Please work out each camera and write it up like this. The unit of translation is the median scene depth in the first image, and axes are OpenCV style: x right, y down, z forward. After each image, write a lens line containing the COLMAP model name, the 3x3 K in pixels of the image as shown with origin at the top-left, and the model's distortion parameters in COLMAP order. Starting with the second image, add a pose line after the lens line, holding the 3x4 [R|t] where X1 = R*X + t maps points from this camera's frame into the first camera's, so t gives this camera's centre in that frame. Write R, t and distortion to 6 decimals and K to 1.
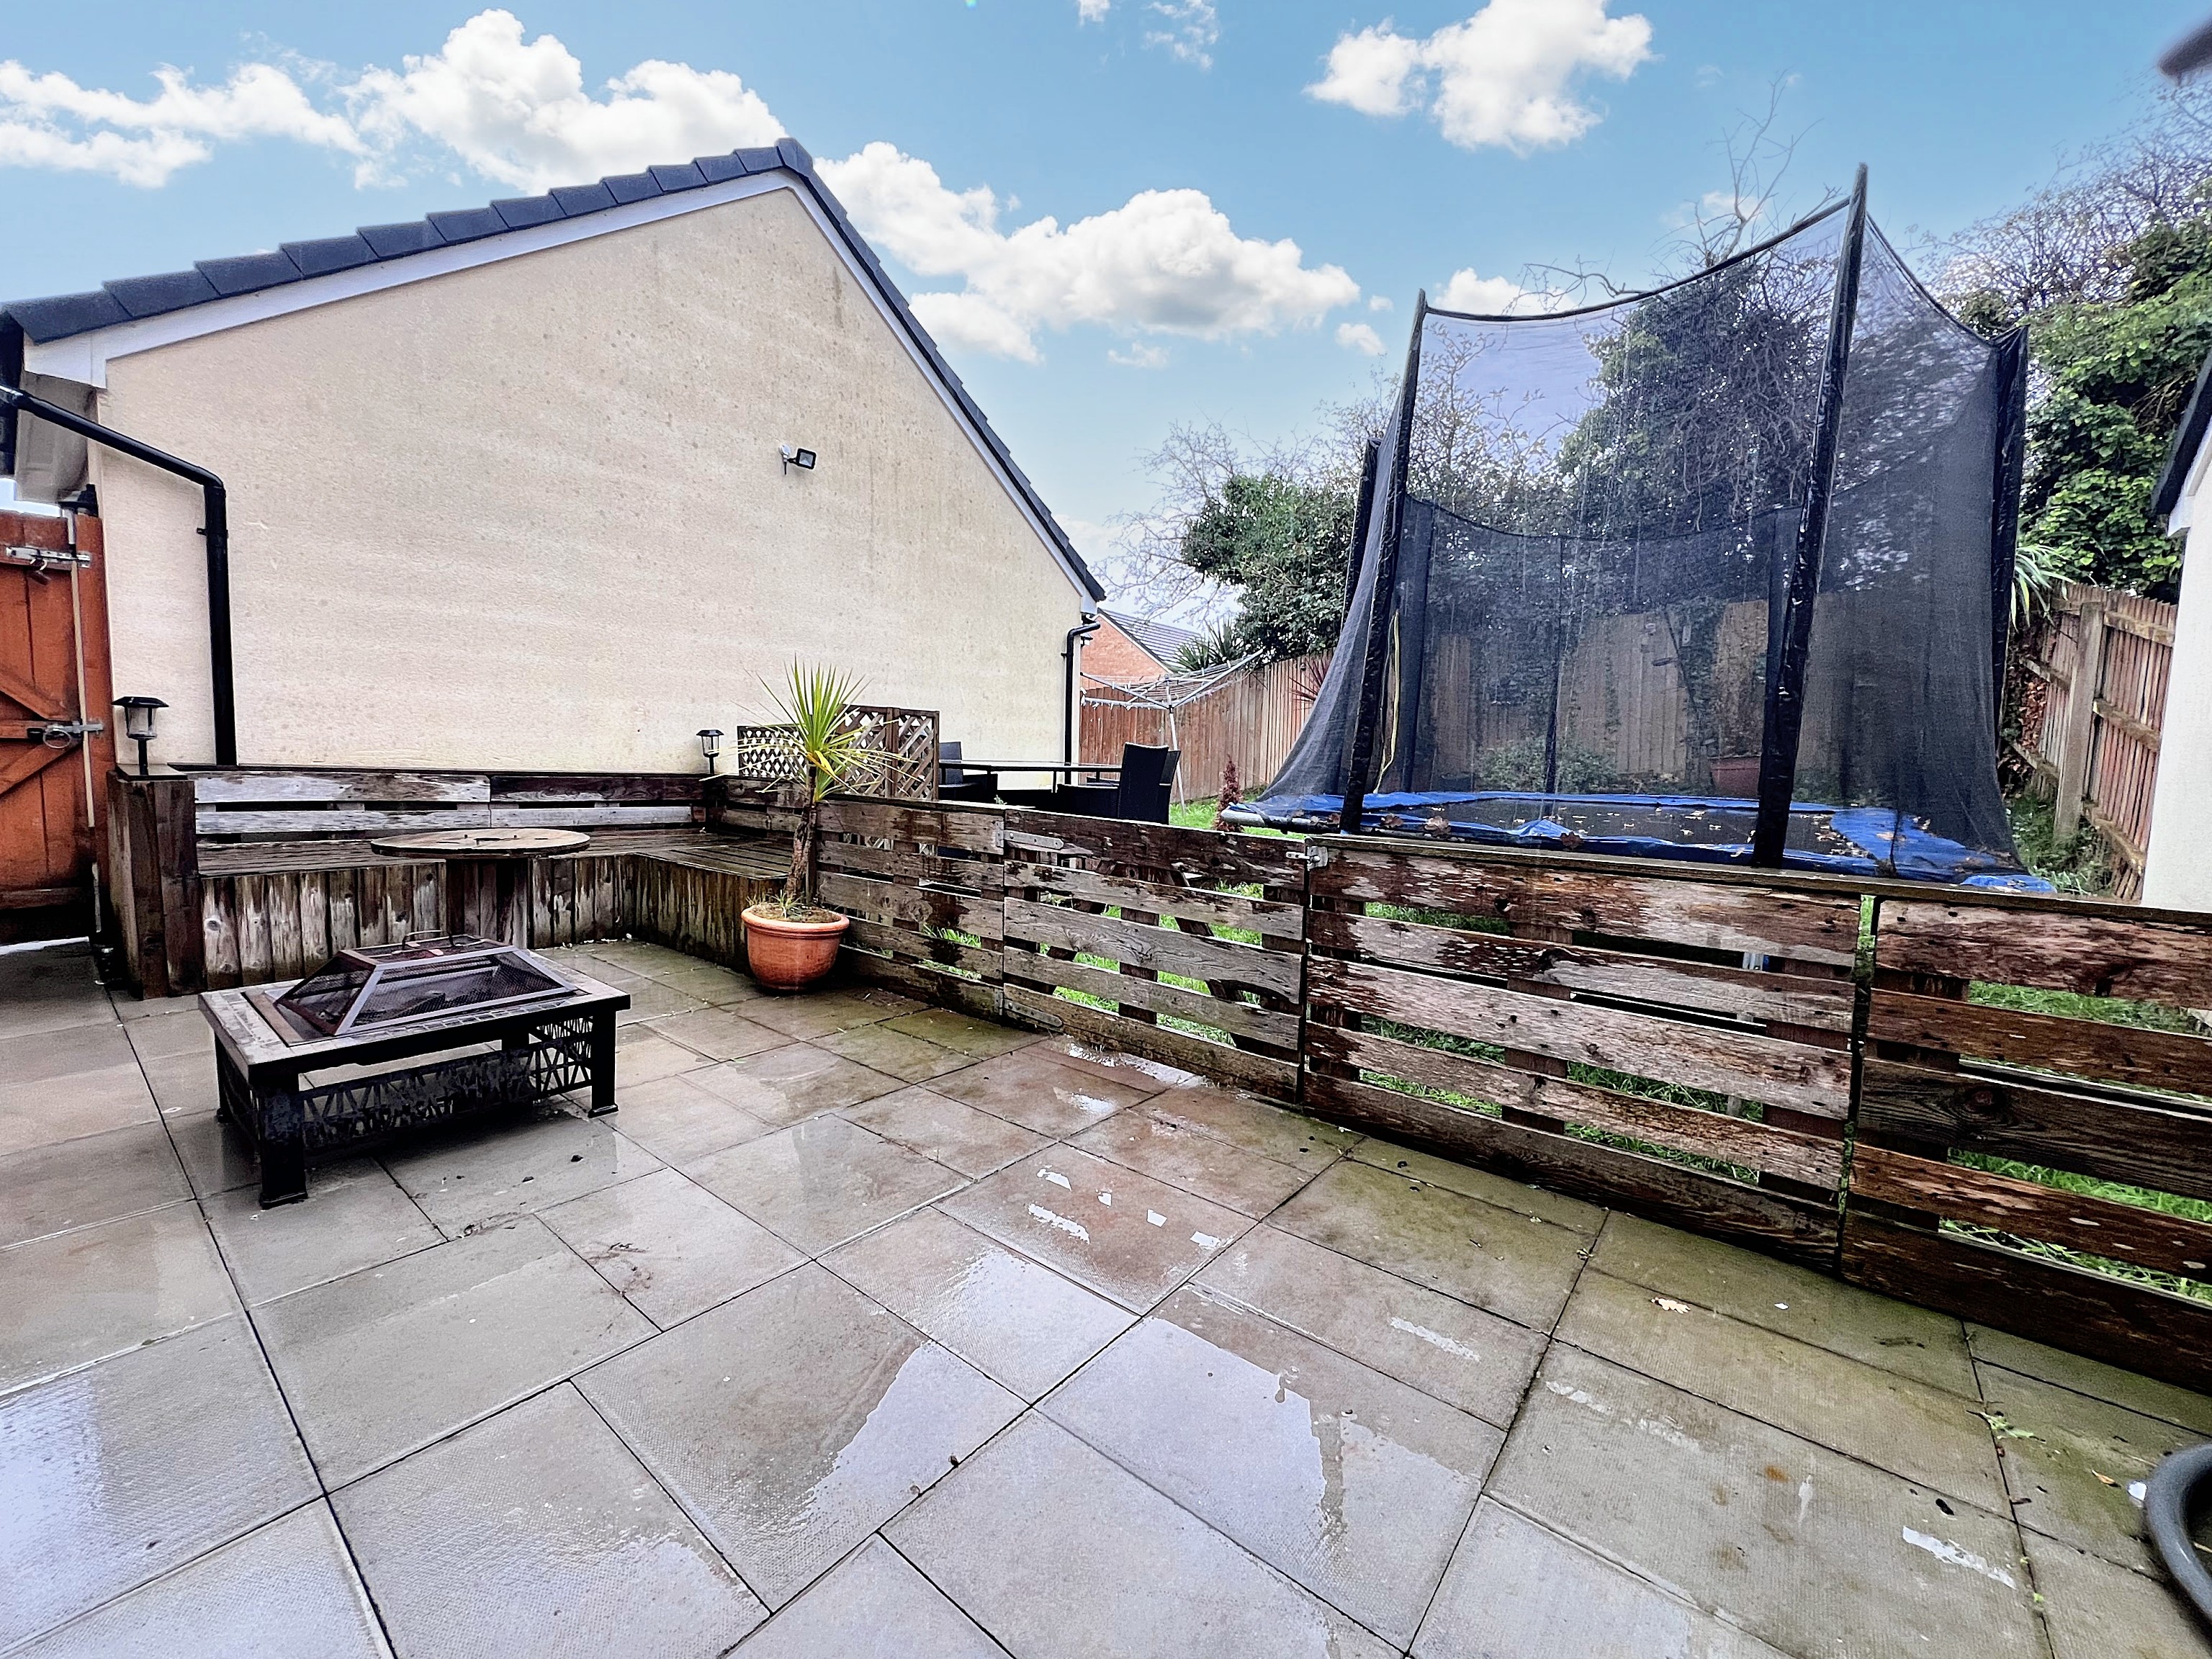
lens RADIAL K [[880.8, 0, 1098.7], [0, 880.8, 820.0], [0, 0, 1]] dist [-0.002601, -0.000004]
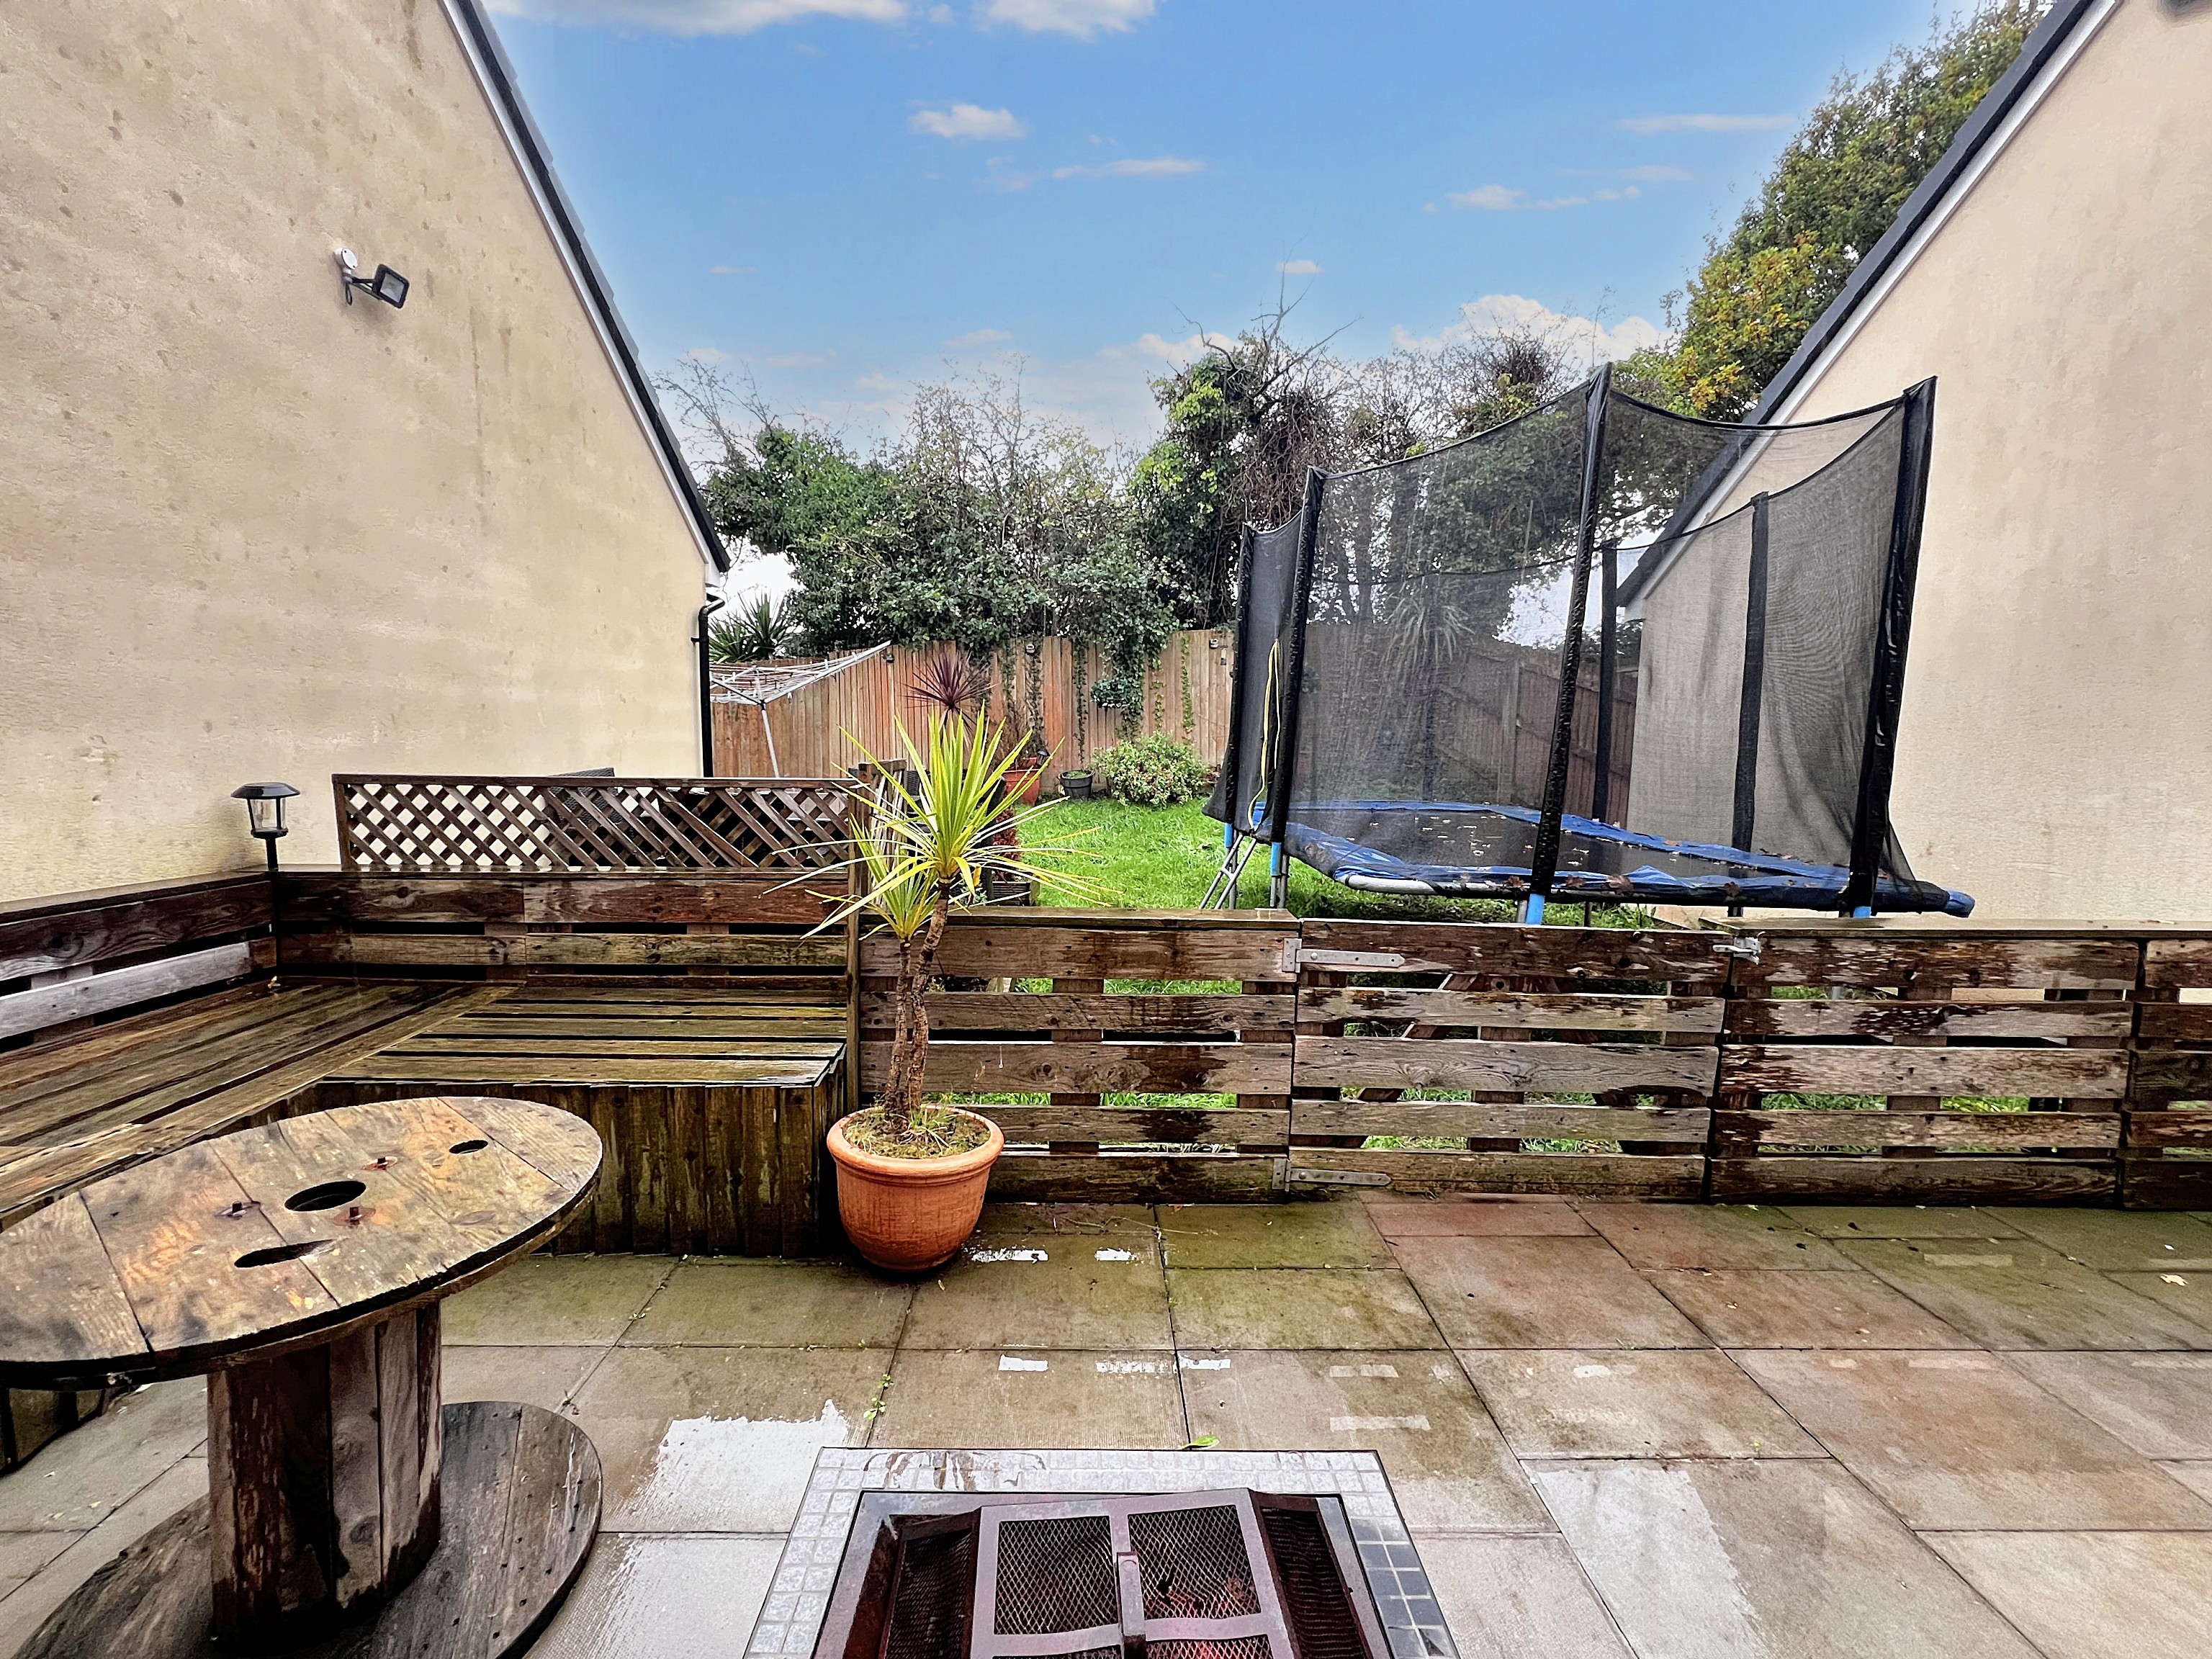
lens RADIAL K [[880.8, 0, 1101.9], [0, 880.8, 821.9], [0, 0, 1]] dist [-0.002601, -0.000004]
pose [[0.768800, -0.075823, 0.634978, -0.578296], [0.054553, 0.997103, 0.053014, -0.119490], [-0.637158, -0.006117, 0.770709, 0.440003]]
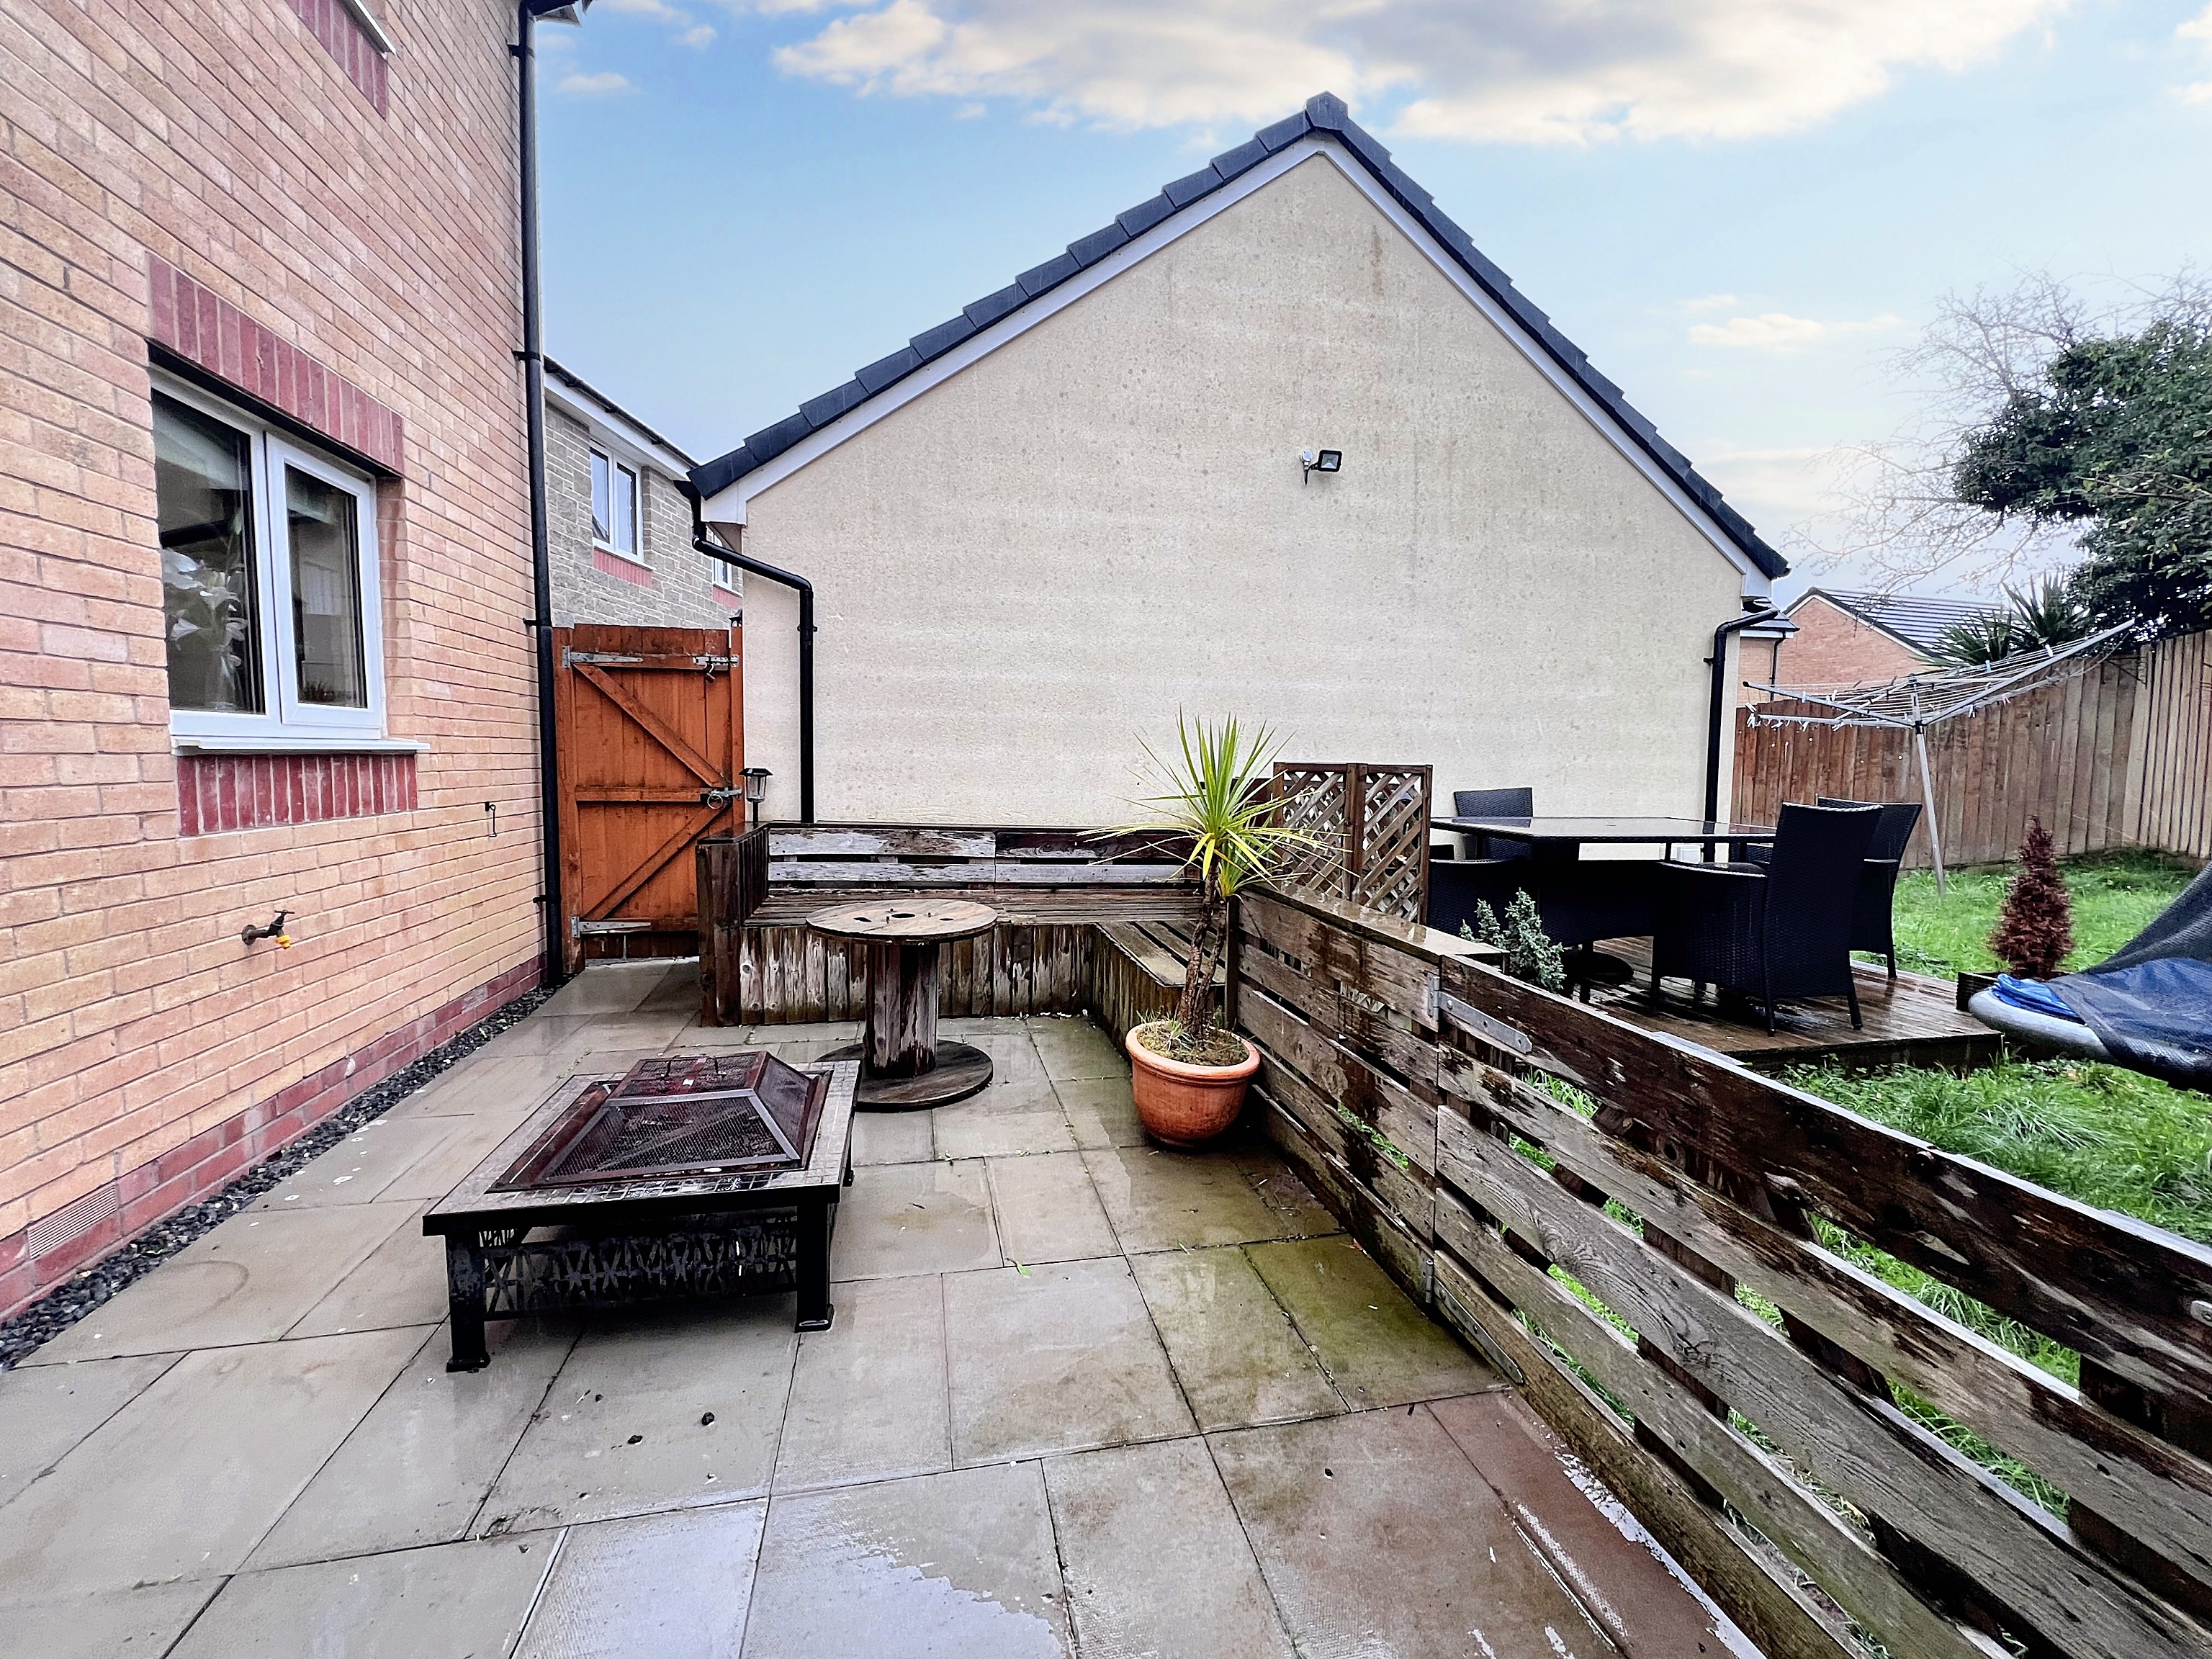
lens RADIAL K [[880.8, 0, 1103.7], [0, 880.8, 822.8], [0, 0, 1]] dist [-0.002601, -0.000004]
pose [[0.776567, 0.027229, -0.629446, 0.068460], [-0.041351, 0.999114, -0.007796, -0.070817], [0.628676, 0.032083, 0.777005, 0.334955]]
